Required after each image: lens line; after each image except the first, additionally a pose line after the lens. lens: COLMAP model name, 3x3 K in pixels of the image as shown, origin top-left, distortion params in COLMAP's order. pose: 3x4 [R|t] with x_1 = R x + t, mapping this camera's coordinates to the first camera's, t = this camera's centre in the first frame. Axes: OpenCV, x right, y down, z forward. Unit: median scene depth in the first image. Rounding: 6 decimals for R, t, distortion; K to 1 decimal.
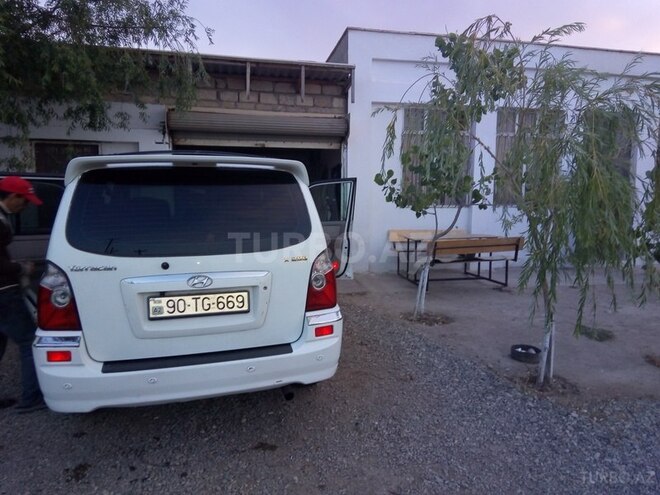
lens RADIAL K [[508.3, 0, 333.5], [0, 508.3, 247.7], [0, 0, 1]] dist [0.029375, -0.075193]
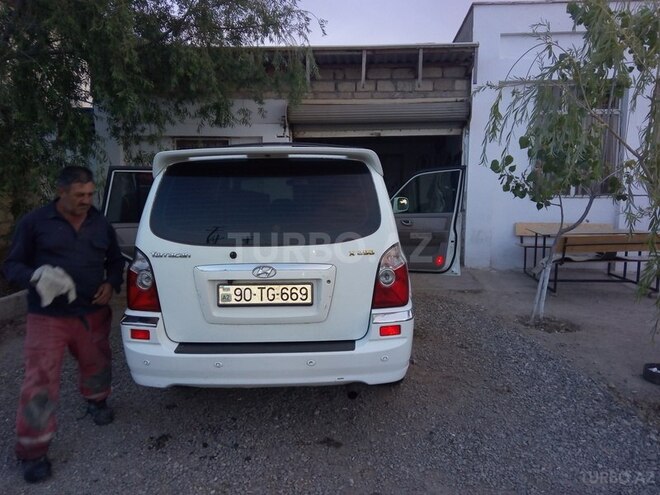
lens RADIAL K [[508.3, 0, 324.9], [0, 508.3, 246.3], [0, 0, 1]] dist [0.029375, -0.075193]
pose [[0.949404, 0.028778, -0.312735, 0.129579], [-0.023638, 0.999516, 0.020216, -0.005974], [0.313165, -0.011800, 0.949625, 0.059935]]
